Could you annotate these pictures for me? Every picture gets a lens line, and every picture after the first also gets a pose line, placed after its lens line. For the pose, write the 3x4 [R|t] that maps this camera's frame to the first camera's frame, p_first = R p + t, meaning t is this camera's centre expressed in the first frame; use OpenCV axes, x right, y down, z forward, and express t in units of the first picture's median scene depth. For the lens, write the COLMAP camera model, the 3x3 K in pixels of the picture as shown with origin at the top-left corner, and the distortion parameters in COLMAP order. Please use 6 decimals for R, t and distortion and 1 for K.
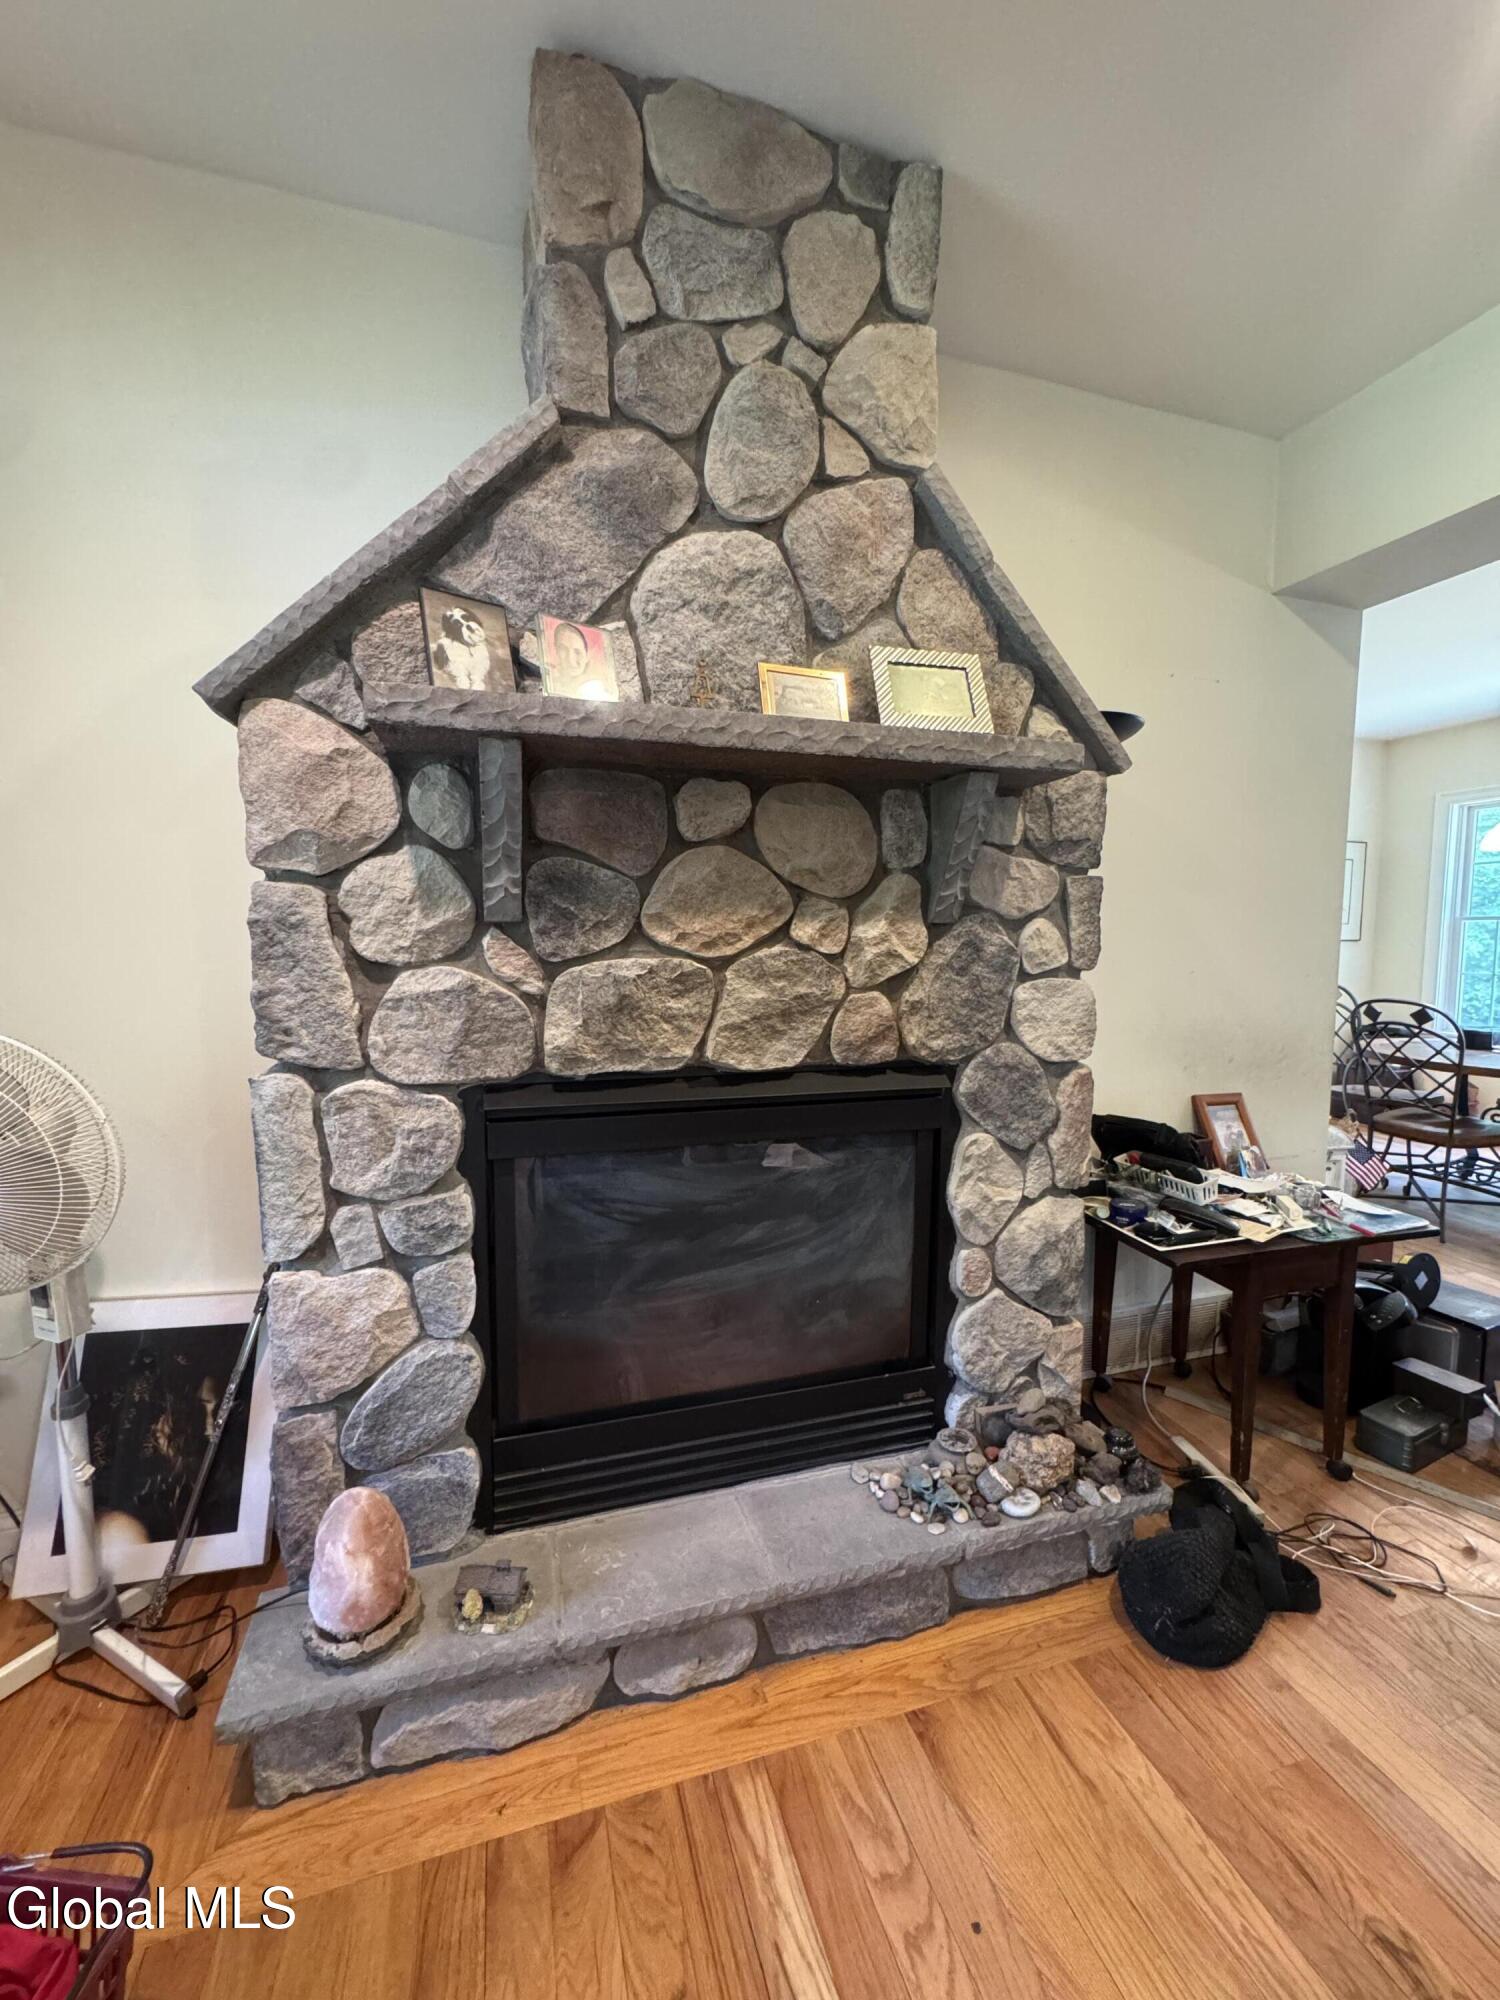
lens RADIAL K [[799.0, 0, 750.0], [0, 799.0, 1000.0], [0, 0, 1]] dist [-0.002489, -0.000323]
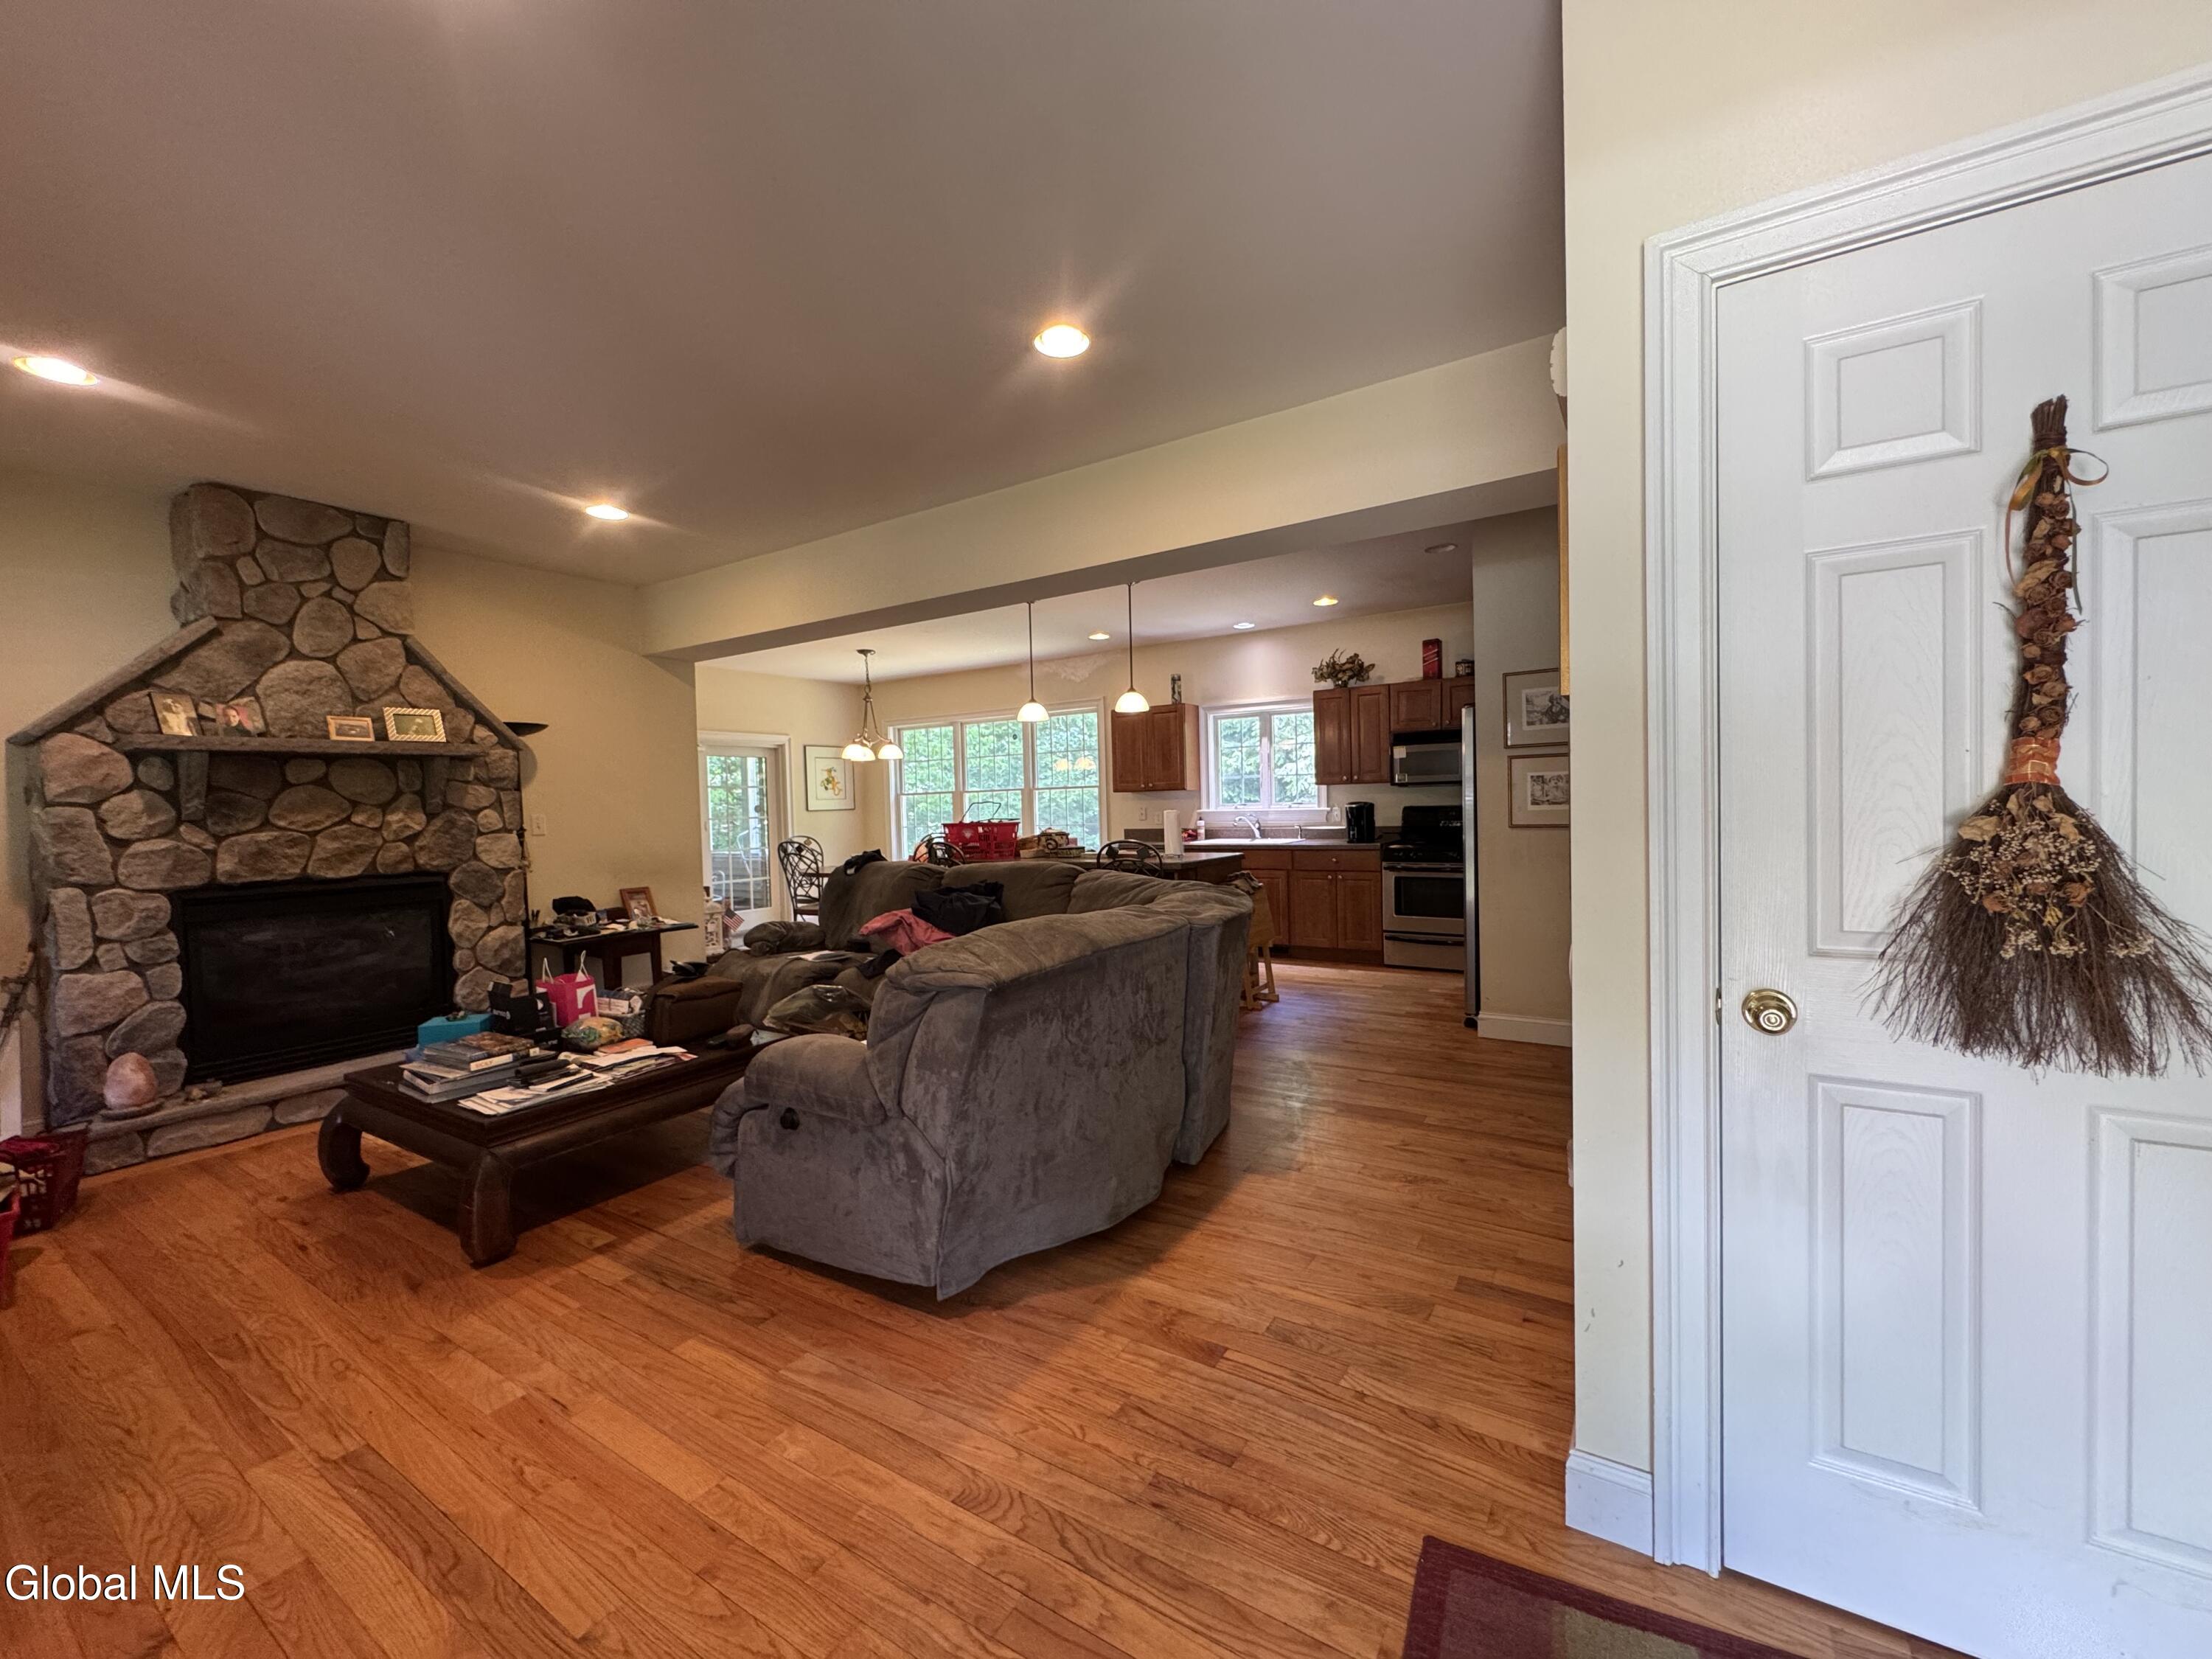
lens RADIAL K [[883.7, 0, 1106.0], [0, 883.7, 829.5], [0, 0, 1]] dist [-0.002489, -0.000323]
pose [[0.763409, -0.047494, 0.644166, 0.078695], [0.084901, 0.996019, -0.027182, 0.227602], [-0.640311, 0.075442, 0.764402, -2.681179]]
